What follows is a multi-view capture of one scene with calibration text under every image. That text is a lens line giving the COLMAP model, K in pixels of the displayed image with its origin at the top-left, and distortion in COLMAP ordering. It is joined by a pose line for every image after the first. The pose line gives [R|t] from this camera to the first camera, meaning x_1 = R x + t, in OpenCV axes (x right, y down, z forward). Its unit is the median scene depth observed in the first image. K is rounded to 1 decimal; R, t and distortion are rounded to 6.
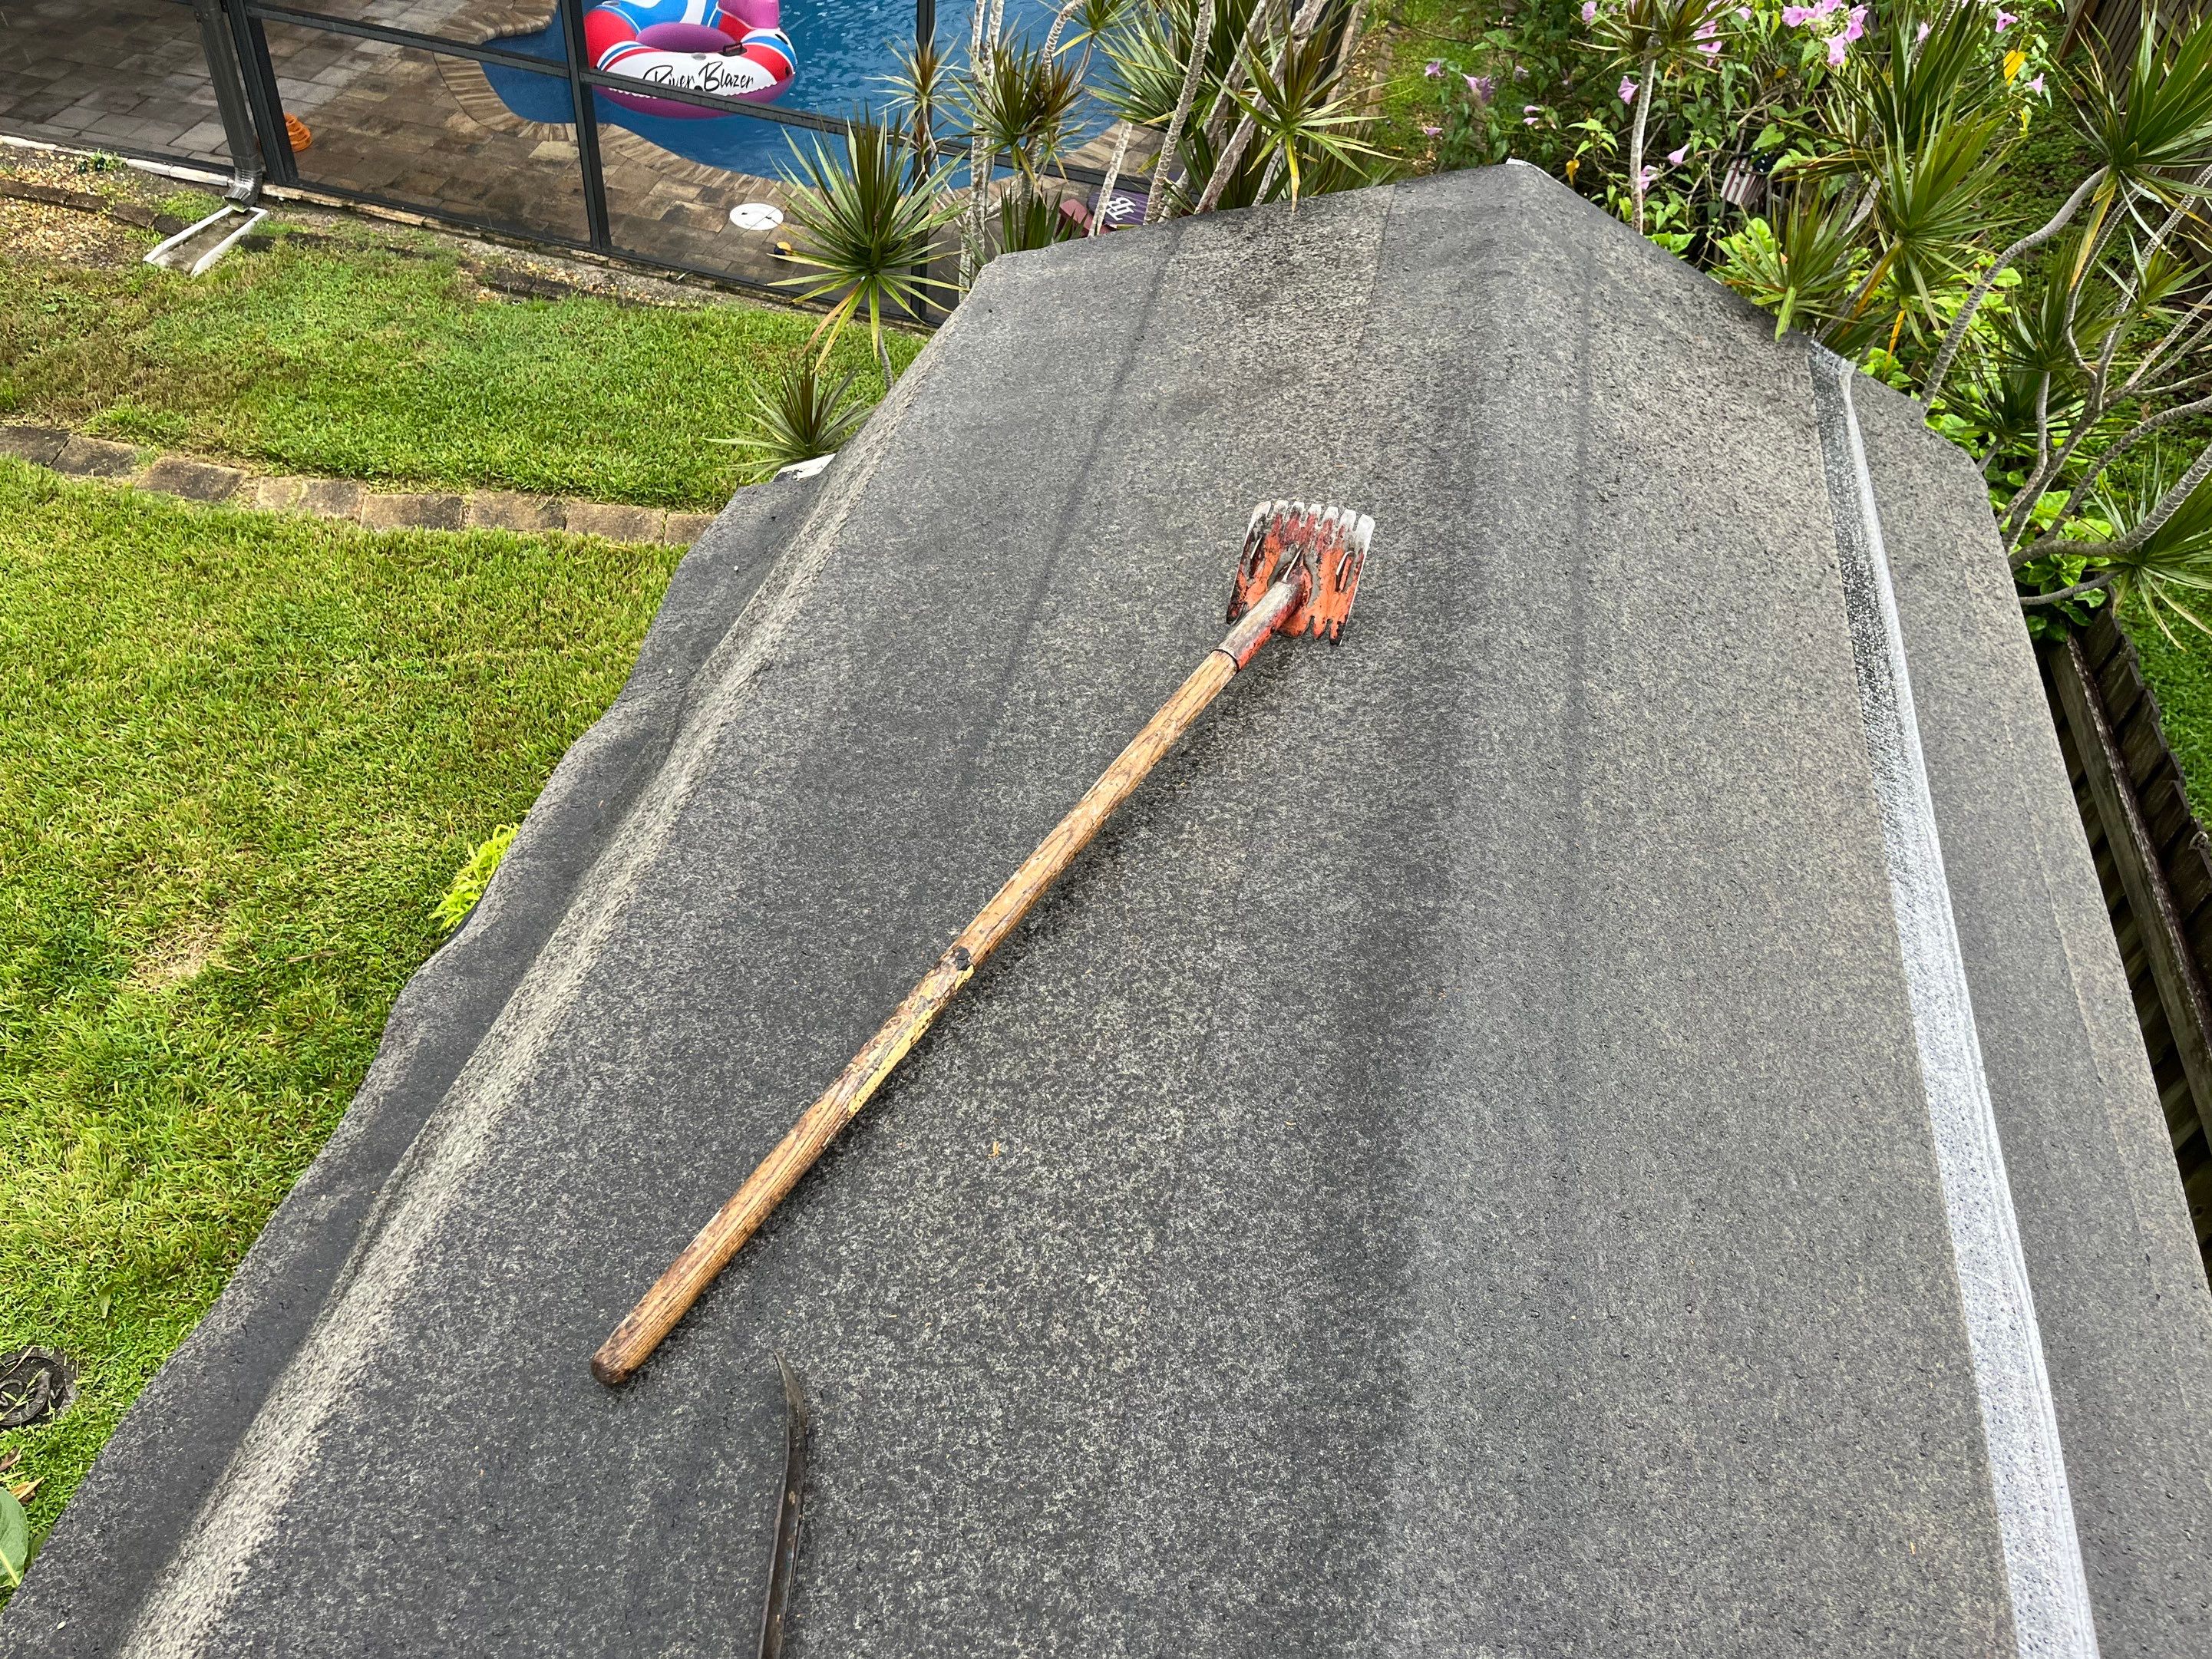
lens RADIAL K [[1653.9, 0, 1101.1], [0, 1653.9, 839.8], [0, 0, 1]] dist [0.076829, -0.103537]
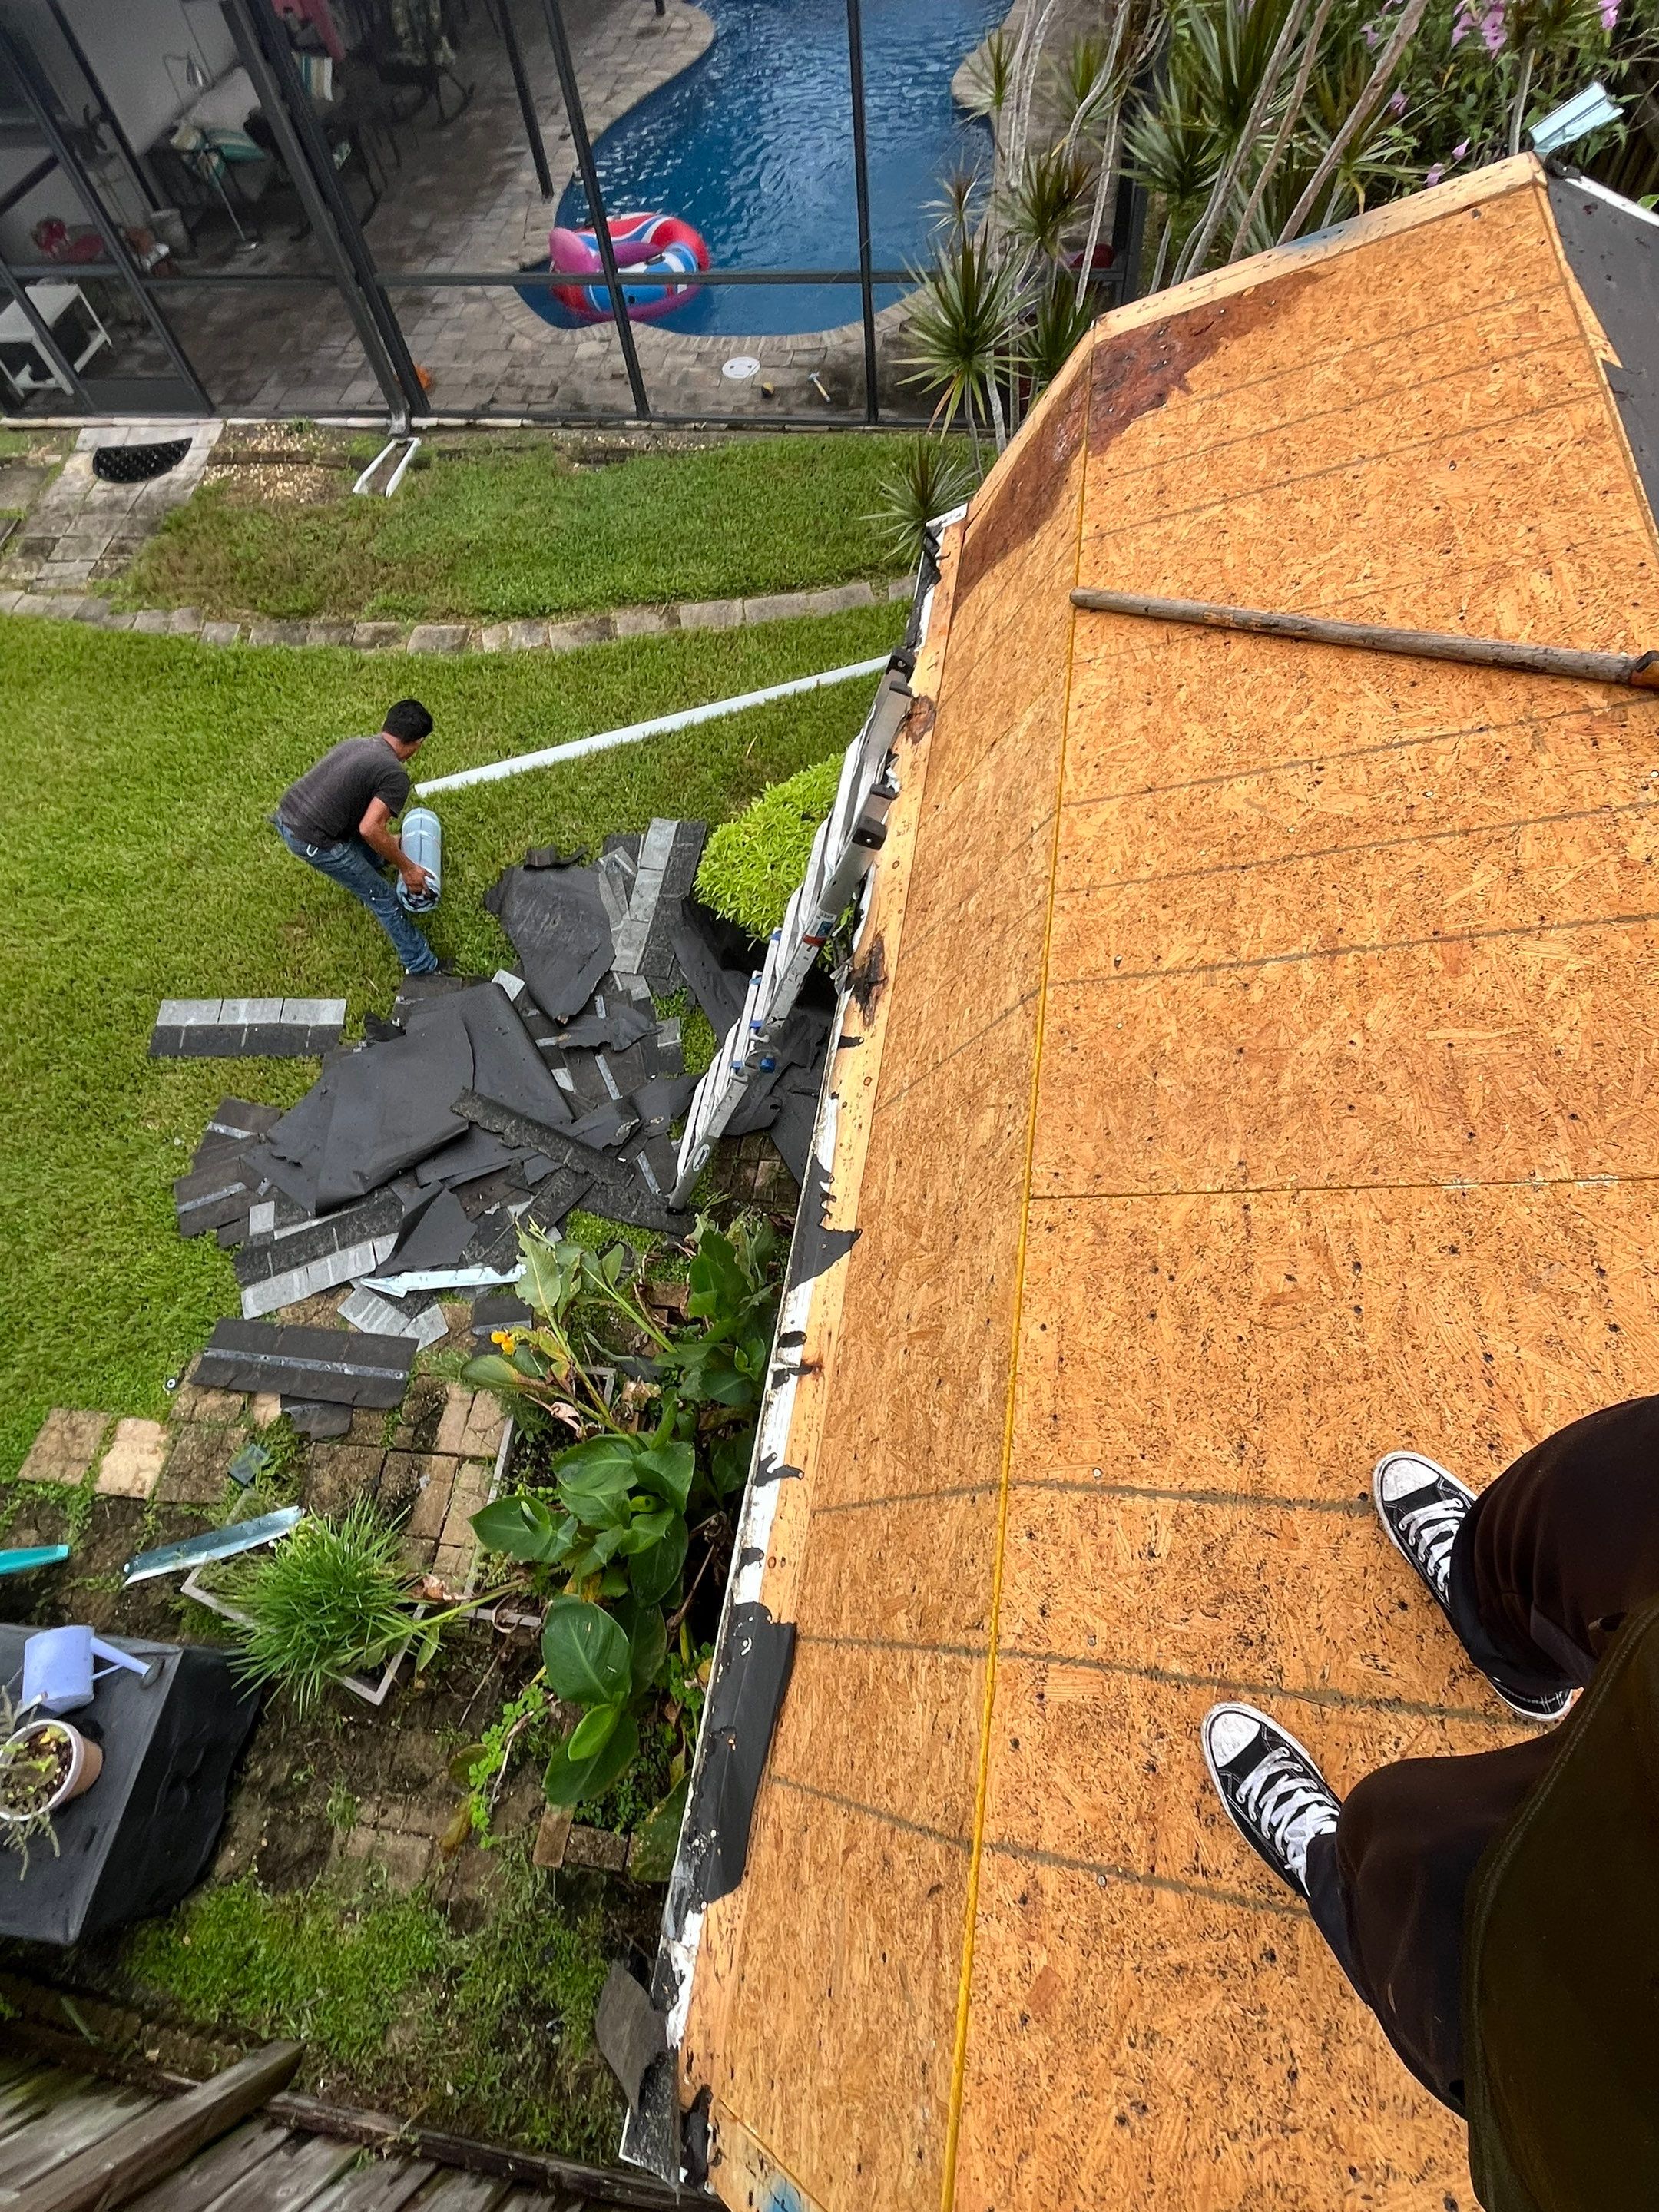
lens RADIAL K [[1100.8, 0, 836.6], [0, 1100.8, 1102.8], [0, 0, 1]] dist [-0.002053, 0.000574]
pose [[0.982624, -0.136654, -0.125603, -0.120993], [0.163258, 0.958281, 0.234615, 0.012076], [0.088302, -0.251044, 0.963940, -0.030077]]
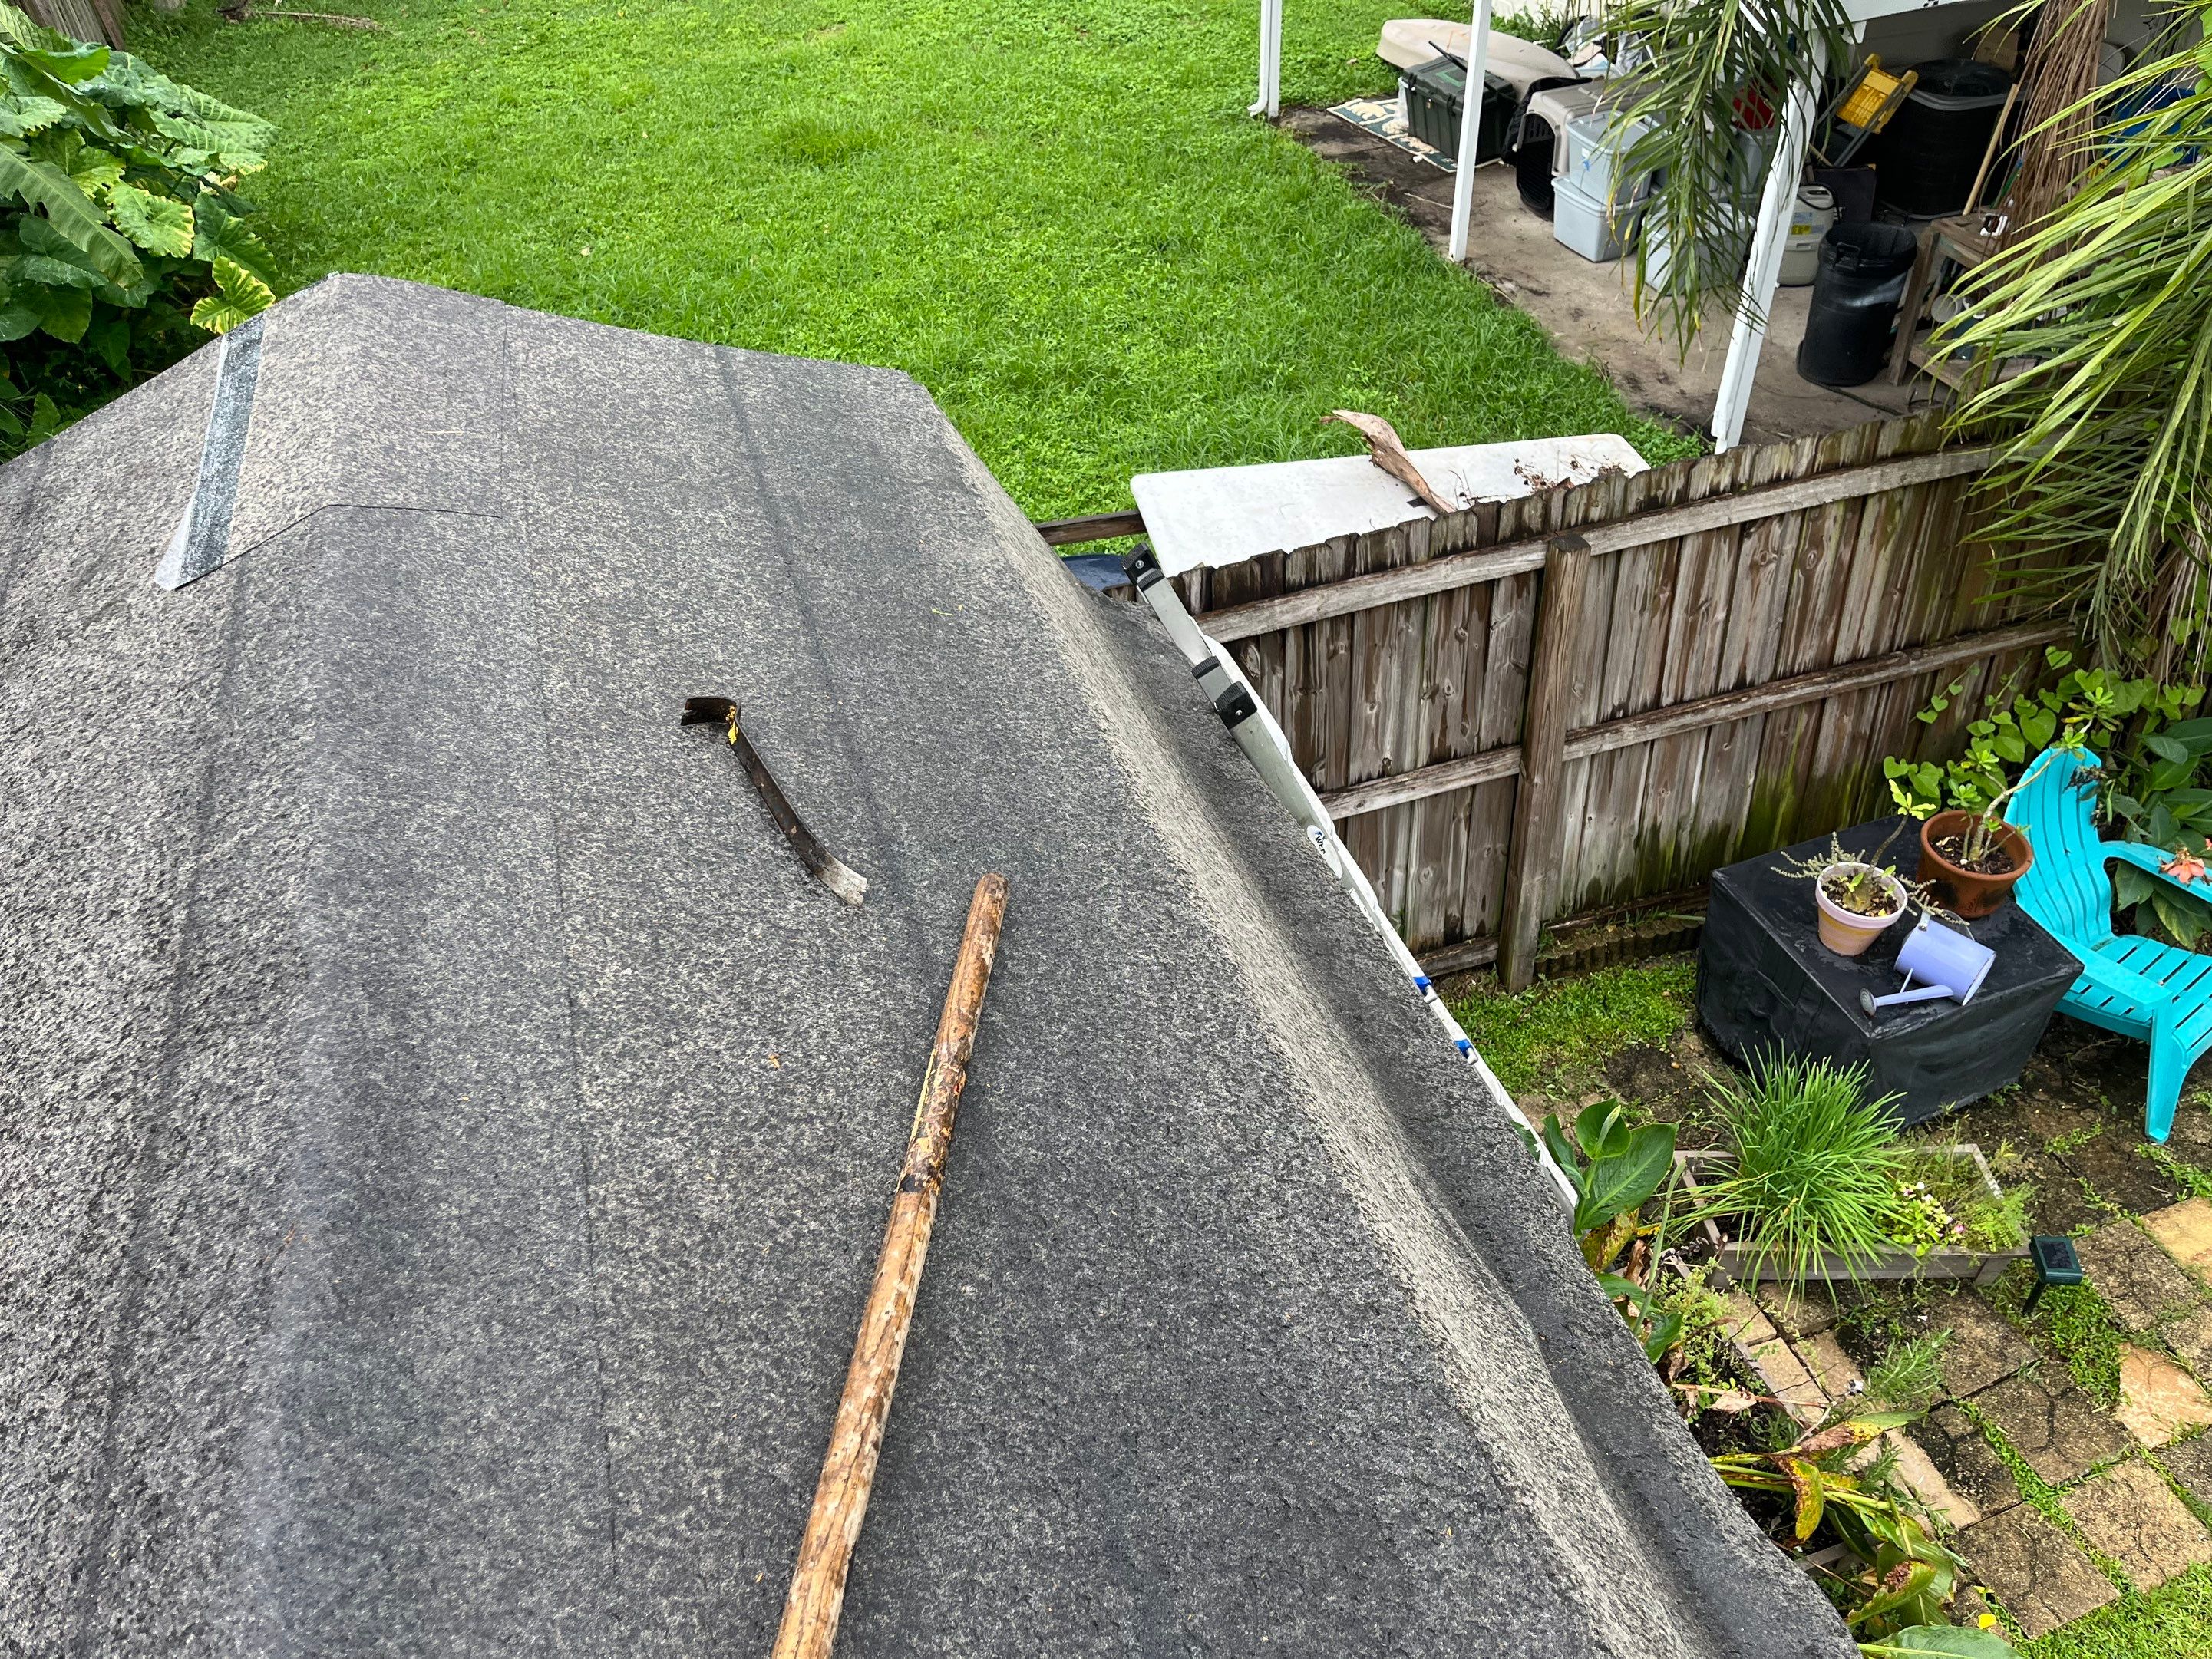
lens RADIAL K [[1684.3, 0, 1124.6], [0, 1684.3, 841.5], [0, 0, 1]] dist [0.067094, -0.104184]
pose [[-0.864392, 0.254007, -0.433943, 0.039514], [-0.404543, 0.161217, 0.900197, -0.203619], [0.298615, 0.953672, -0.036598, 0.232426]]
